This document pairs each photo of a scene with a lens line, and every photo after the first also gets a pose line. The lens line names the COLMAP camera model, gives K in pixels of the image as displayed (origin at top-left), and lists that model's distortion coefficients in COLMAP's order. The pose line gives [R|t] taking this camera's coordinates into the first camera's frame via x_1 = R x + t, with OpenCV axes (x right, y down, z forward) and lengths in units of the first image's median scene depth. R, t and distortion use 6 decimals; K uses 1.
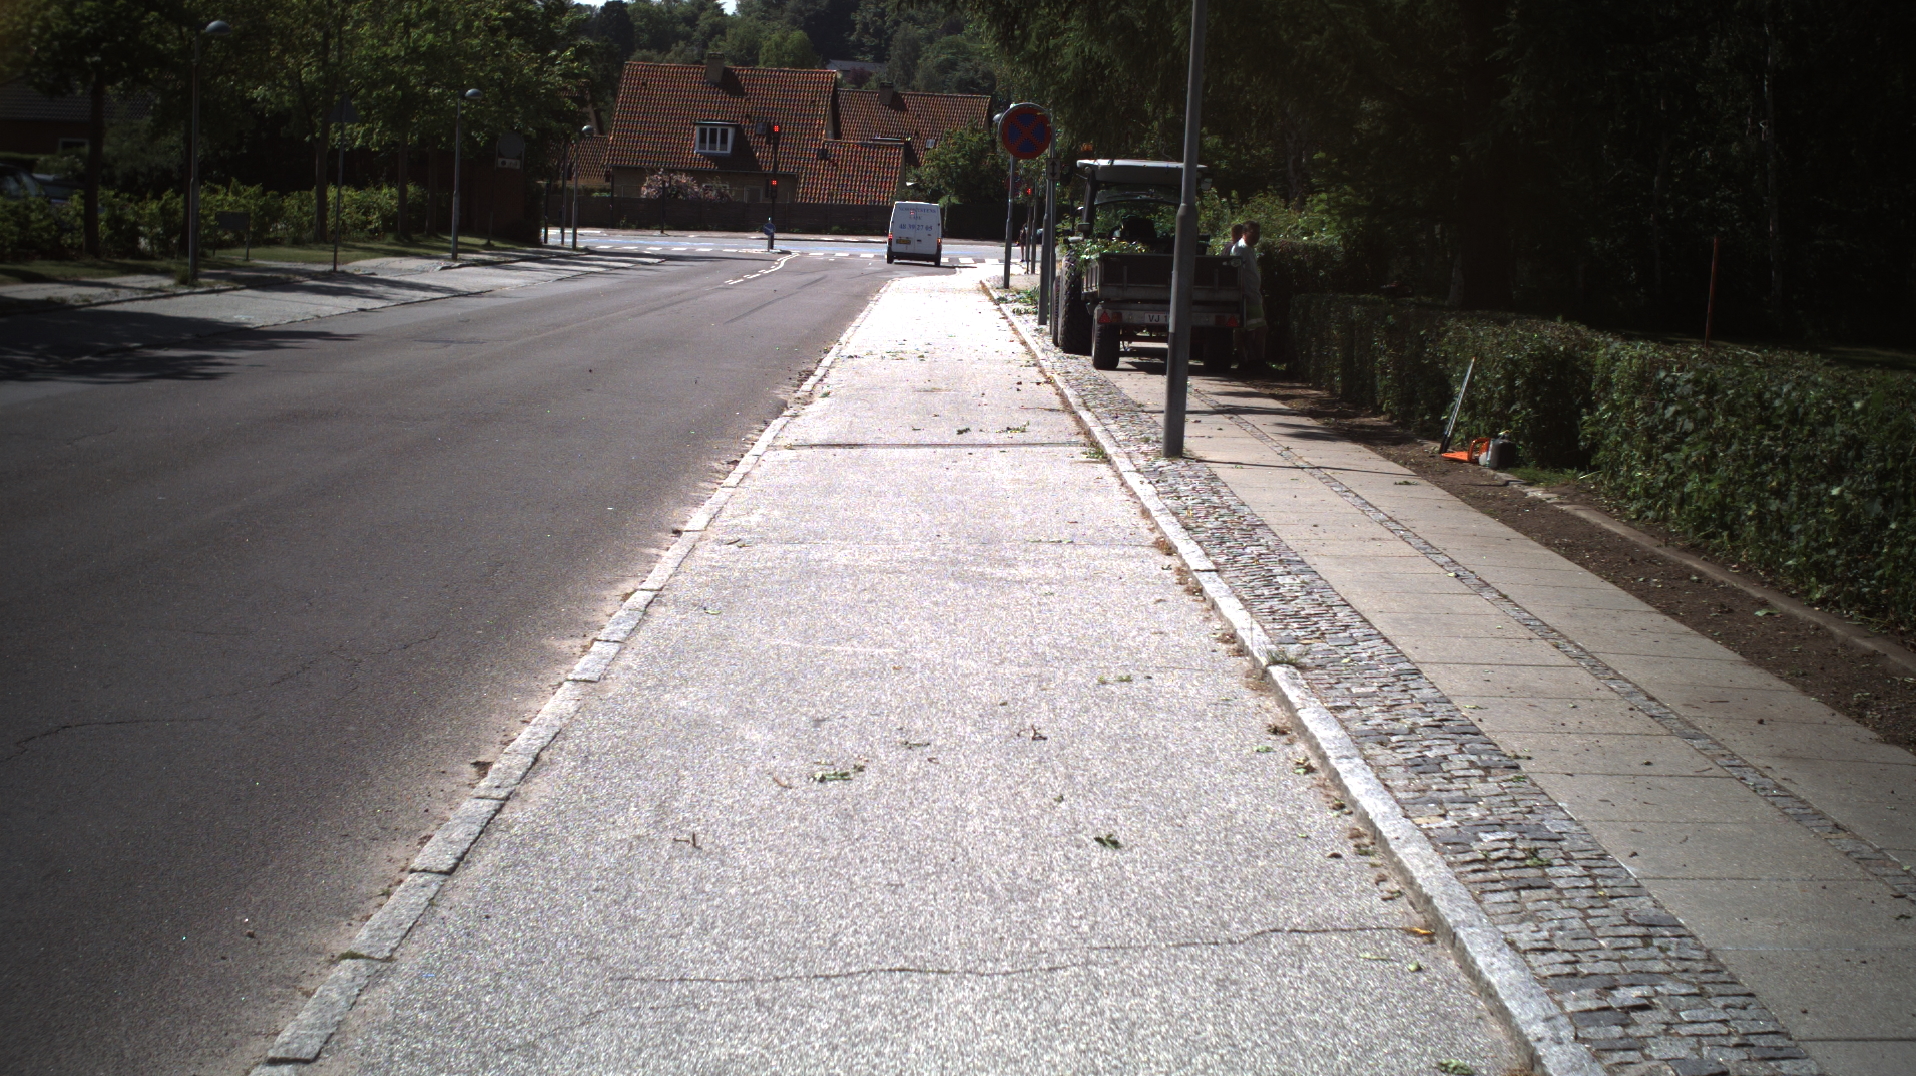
lens RADIAL K [[3365.0, 0, 958.0], [0, 3365.0, 538.0], [0, 0, 1]] dist [-0.316177, 0.616326]
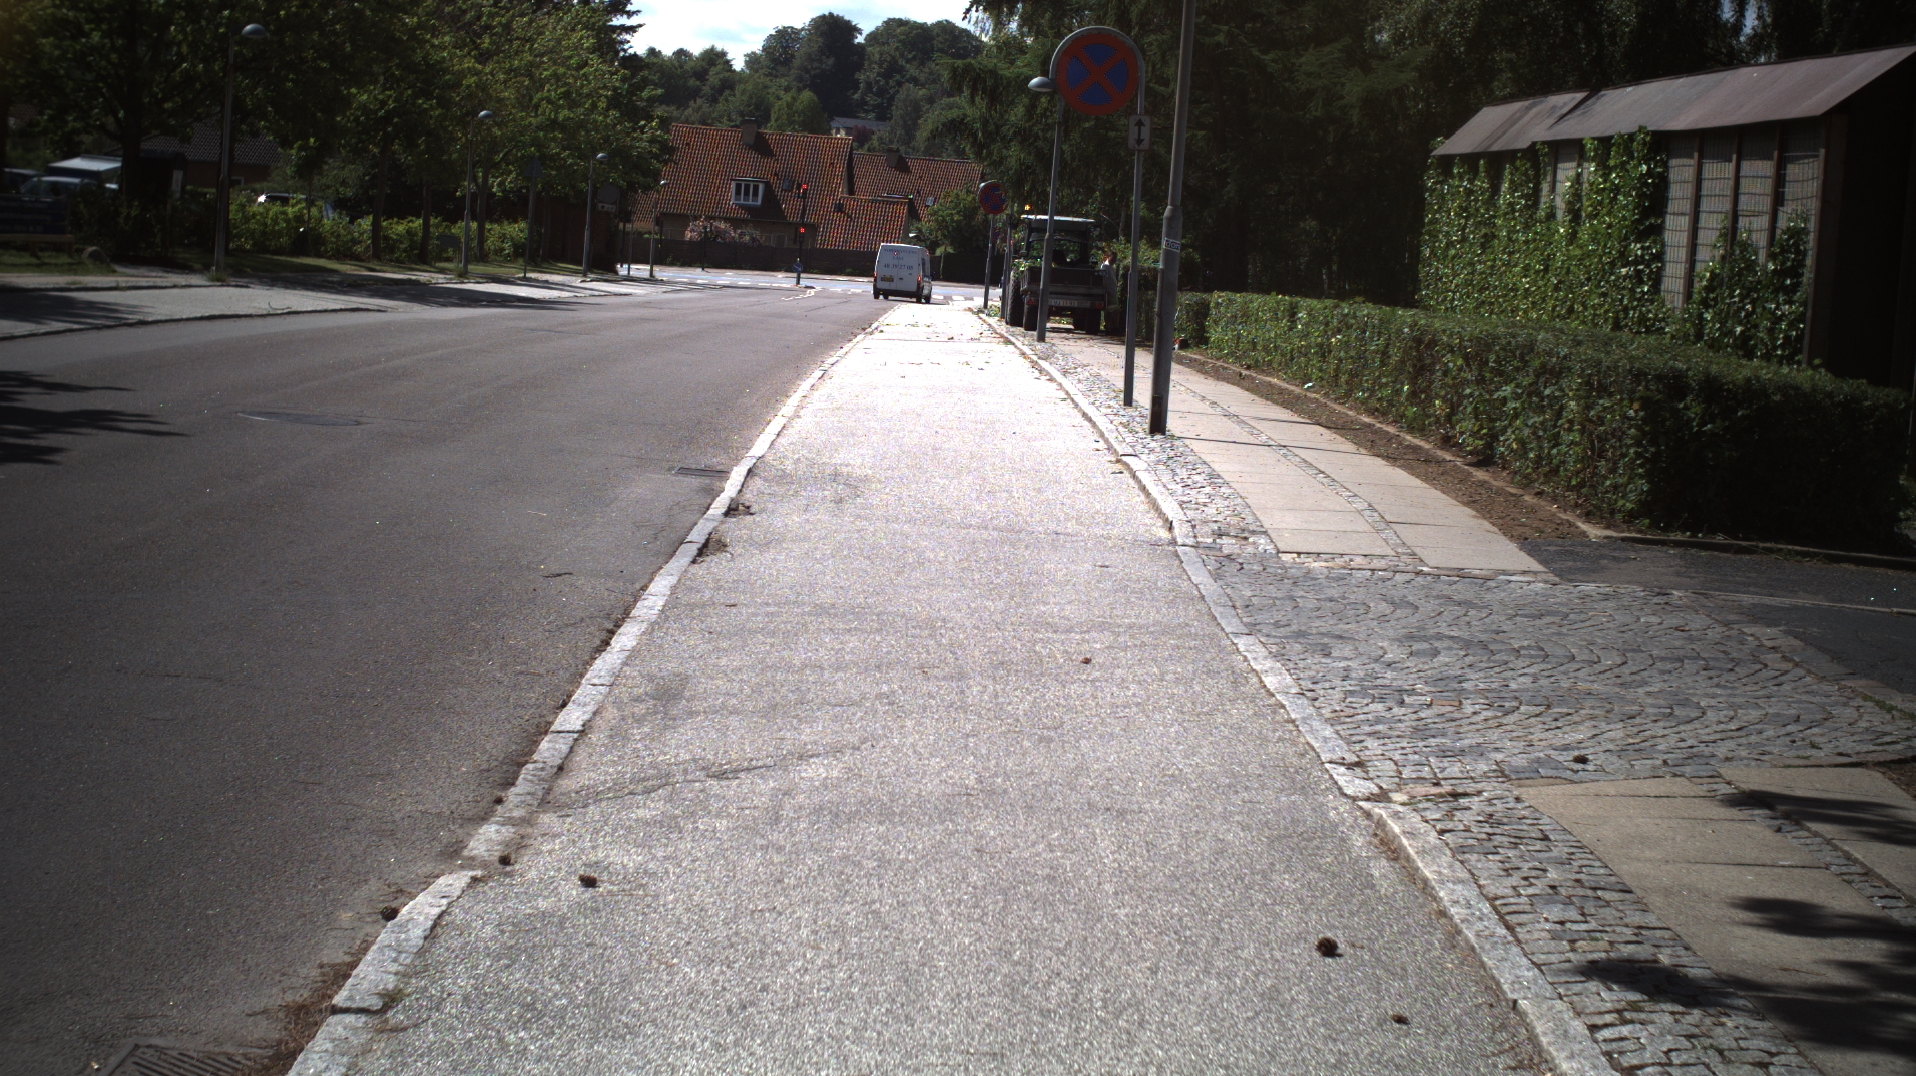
lens RADIAL K [[3365.0, 0, 958.0], [0, 3365.0, 538.0], [0, 0, 1]] dist [-0.316177, 0.616326]
pose [[0.999592, 0.028324, 0.003745, 0.000609], [-0.028256, 0.999454, -0.017126, 0.043575], [-0.004228, 0.017013, 0.999846, -0.376996]]
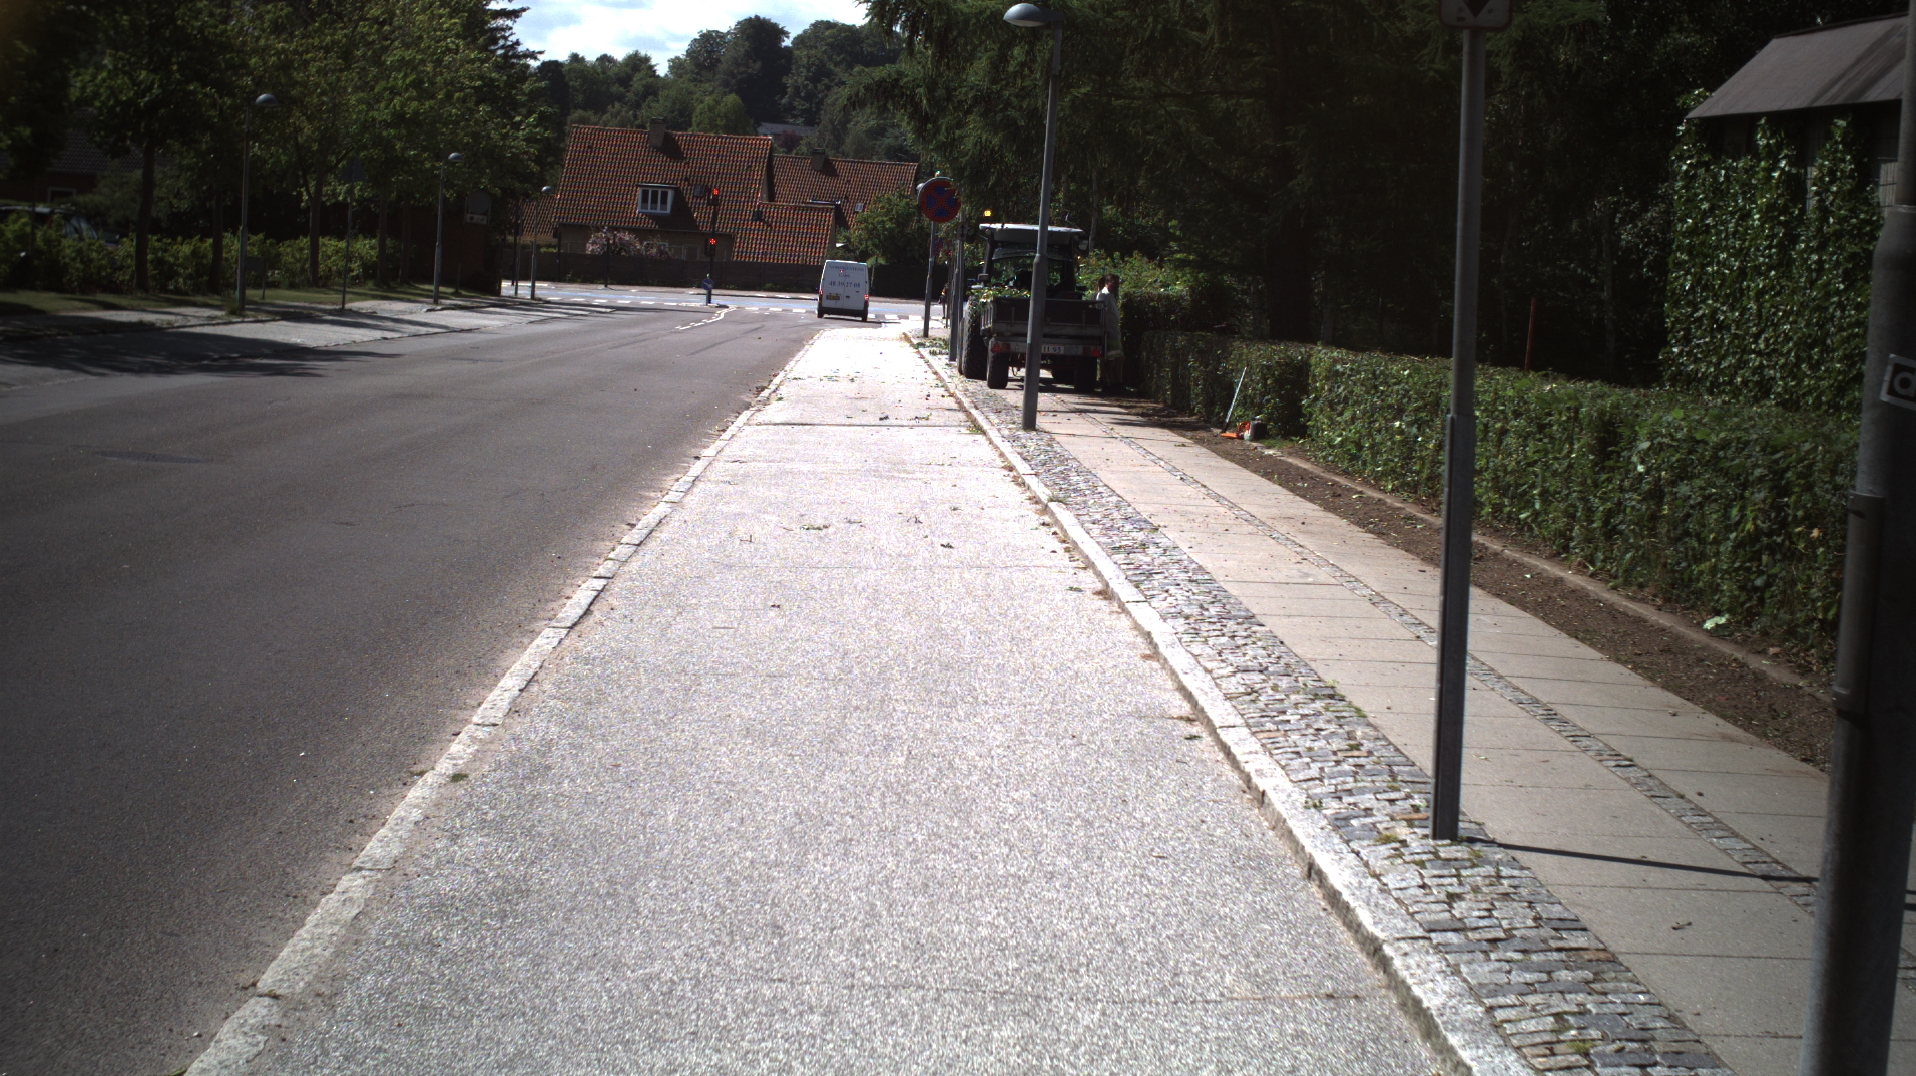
lens RADIAL K [[3365.0, 0, 958.0], [0, 3365.0, 538.0], [0, 0, 1]] dist [-0.316177, 0.616326]
pose [[0.999614, 0.015647, 0.022949, 0.000399], [-0.015207, 0.999700, -0.019225, 0.014438], [-0.023243, 0.018869, 0.999552, -0.126051]]
